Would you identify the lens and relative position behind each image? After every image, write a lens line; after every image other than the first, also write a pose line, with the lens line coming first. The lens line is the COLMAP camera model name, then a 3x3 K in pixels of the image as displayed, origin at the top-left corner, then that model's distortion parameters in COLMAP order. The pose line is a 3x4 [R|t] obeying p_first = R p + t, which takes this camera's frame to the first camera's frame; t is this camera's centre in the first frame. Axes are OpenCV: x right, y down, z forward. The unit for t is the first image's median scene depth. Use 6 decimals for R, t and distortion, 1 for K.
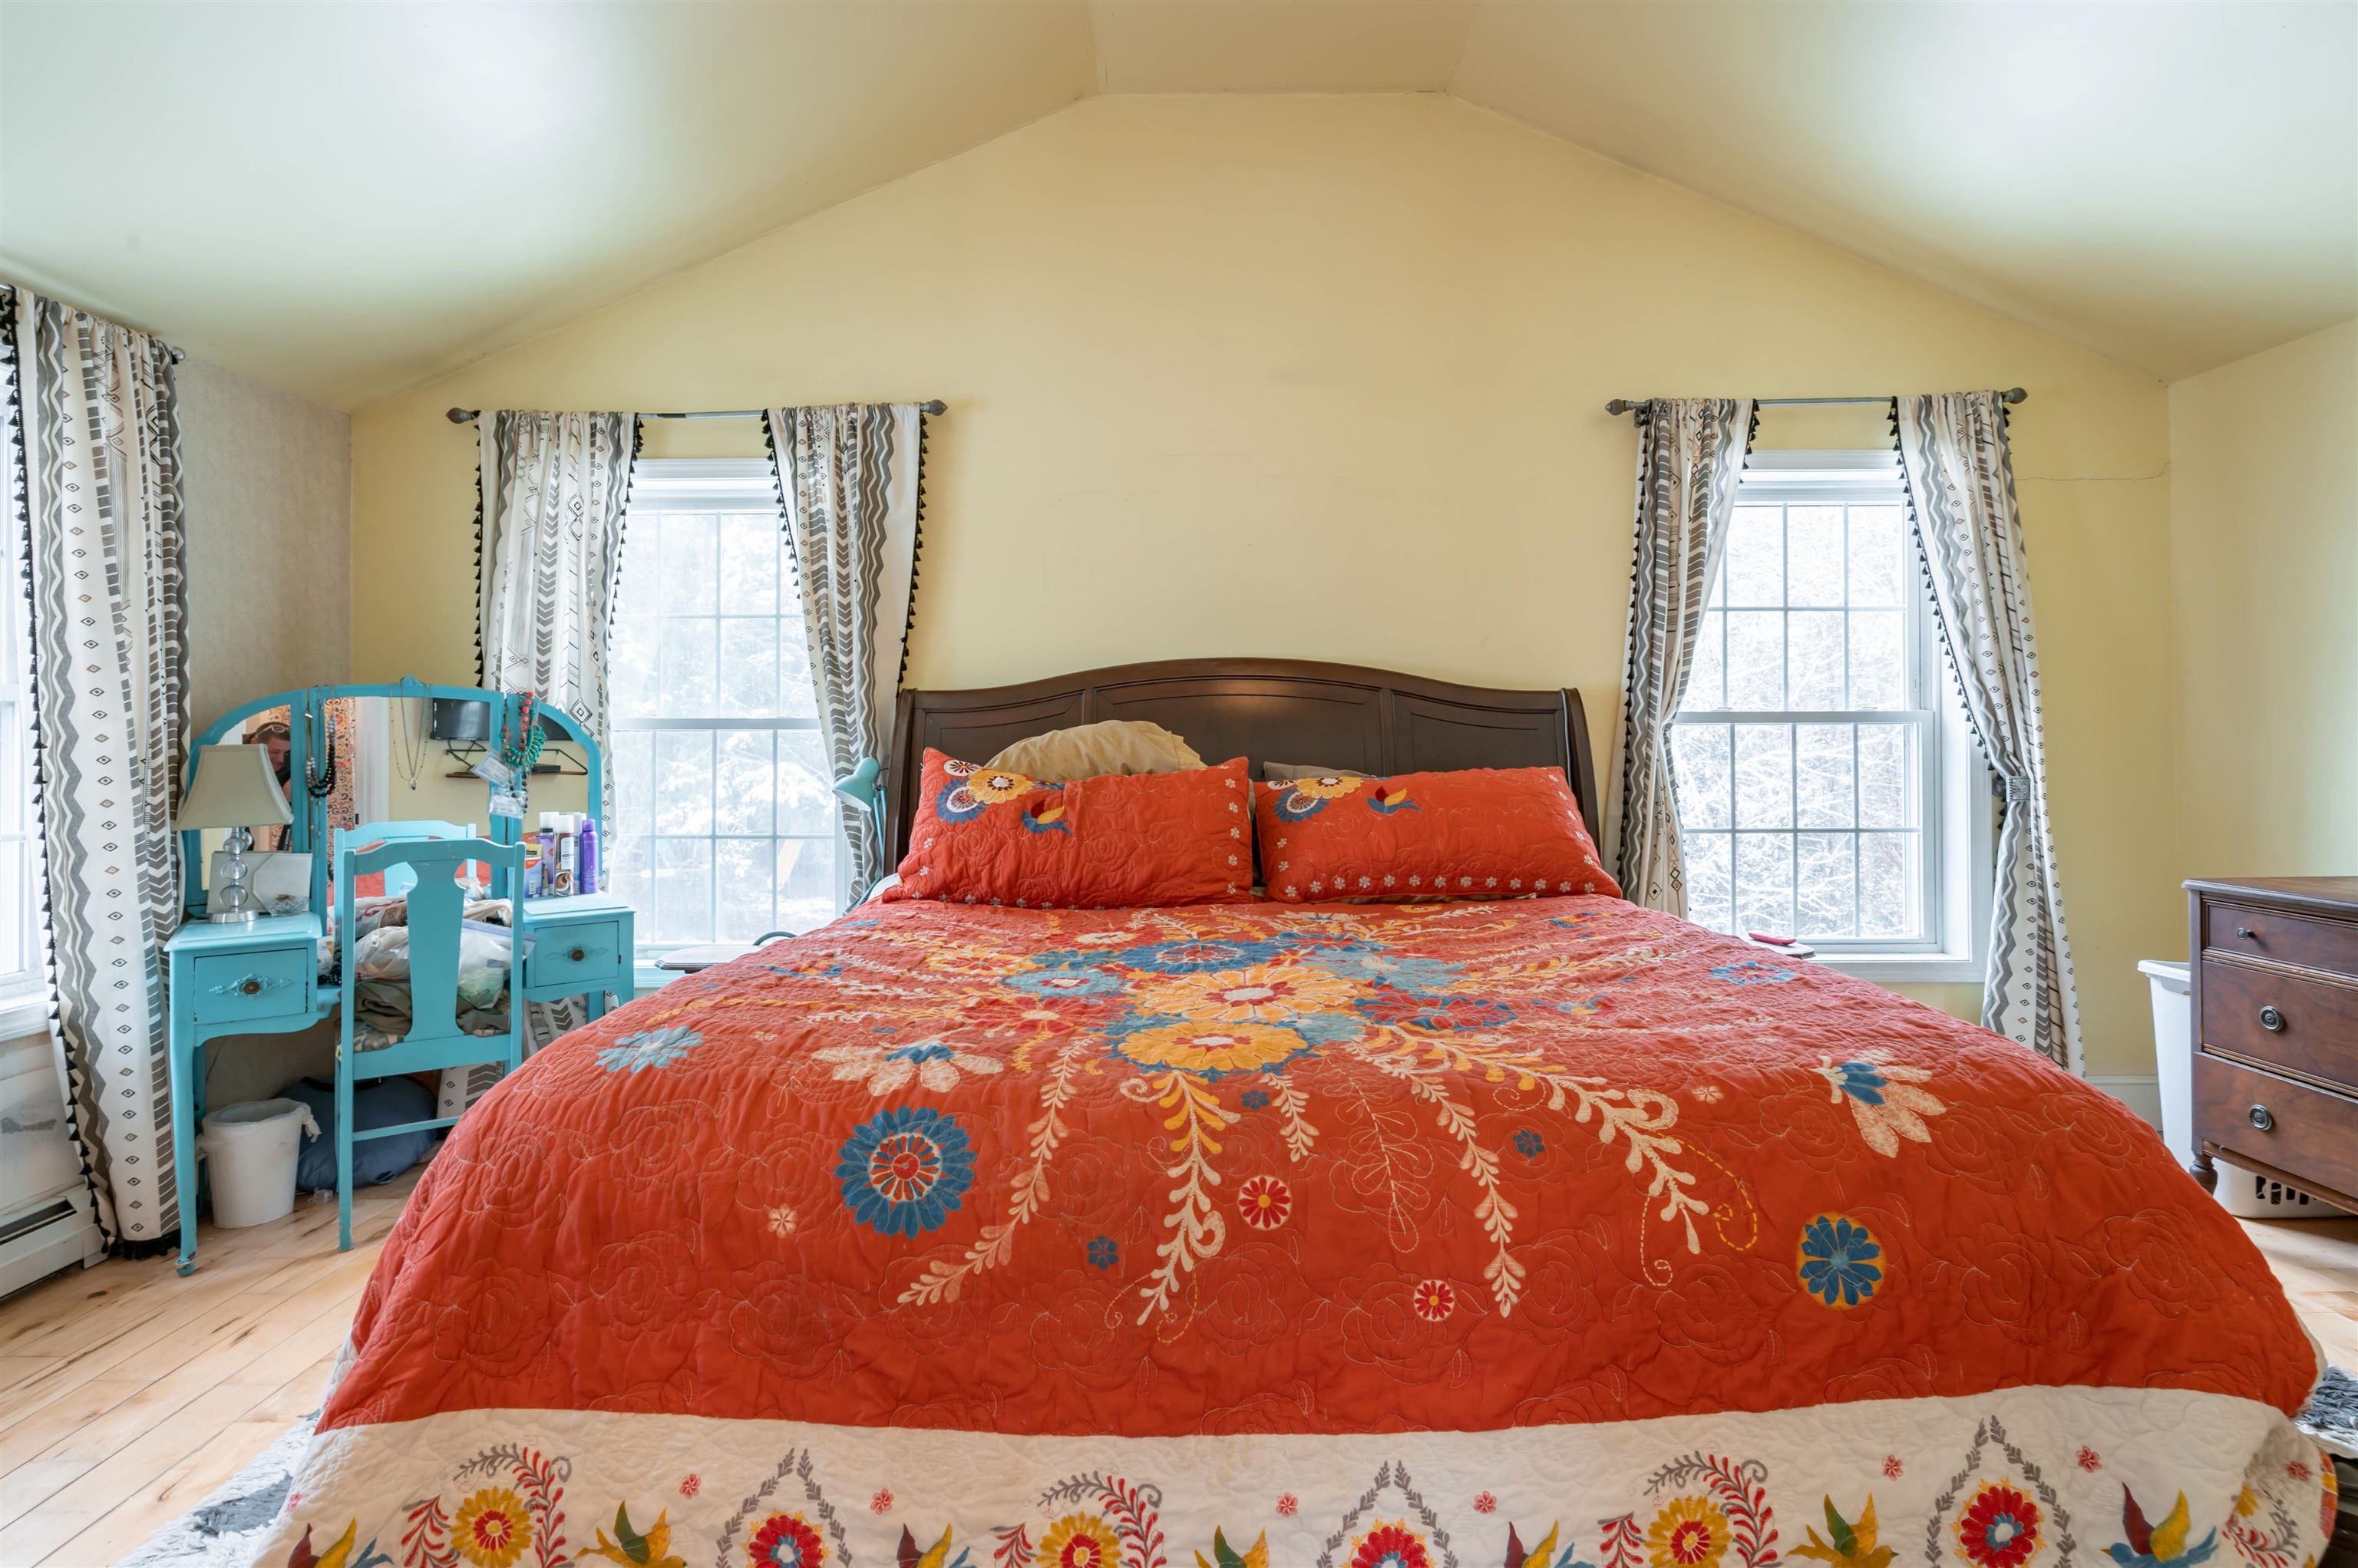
lens RADIAL K [[1150.4, 0, 1163.9], [0, 1150.4, 742.7], [0, 0, 1]] dist [-0.006431, 0.004531]
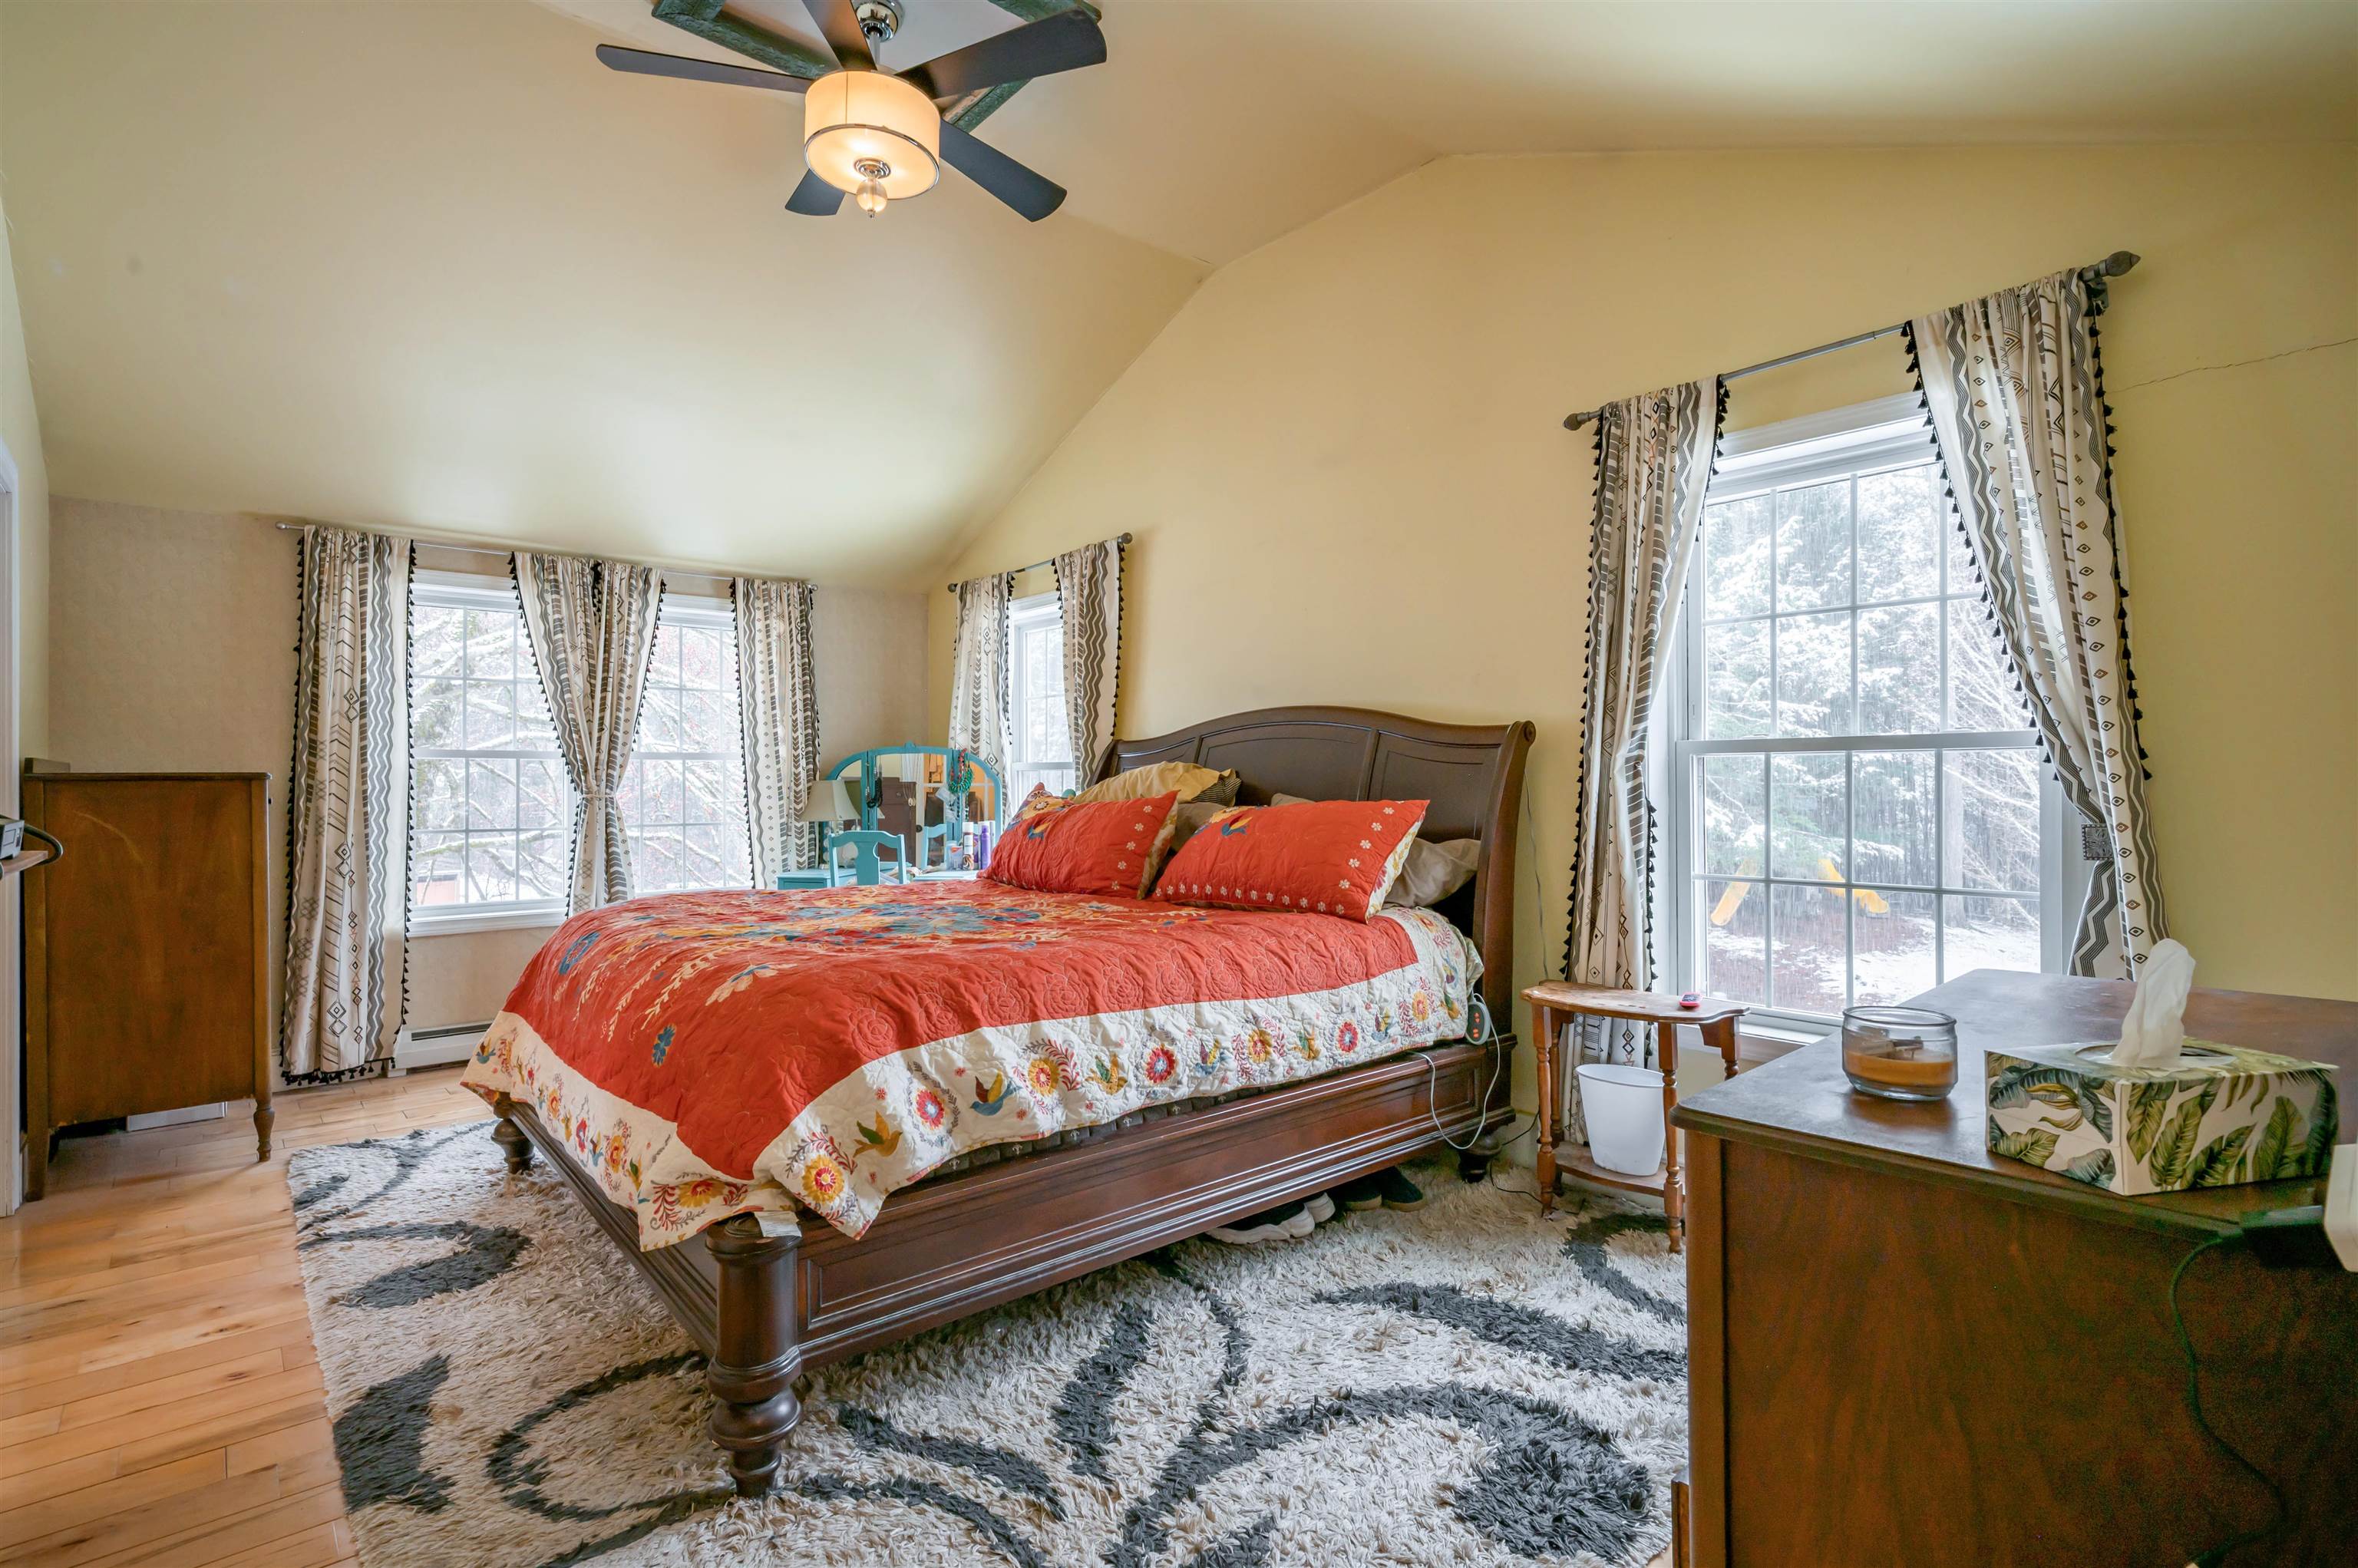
lens RADIAL K [[1150.4, 0, 1172.4], [0, 1150.4, 783.0], [0, 0, 1]] dist [-0.006431, 0.004531]
pose [[0.649296, 0.001458, -0.760534, 0.908784], [0.005537, 0.999963, 0.006644, -0.002866], [0.760516, -0.008526, 0.649264, 0.131946]]
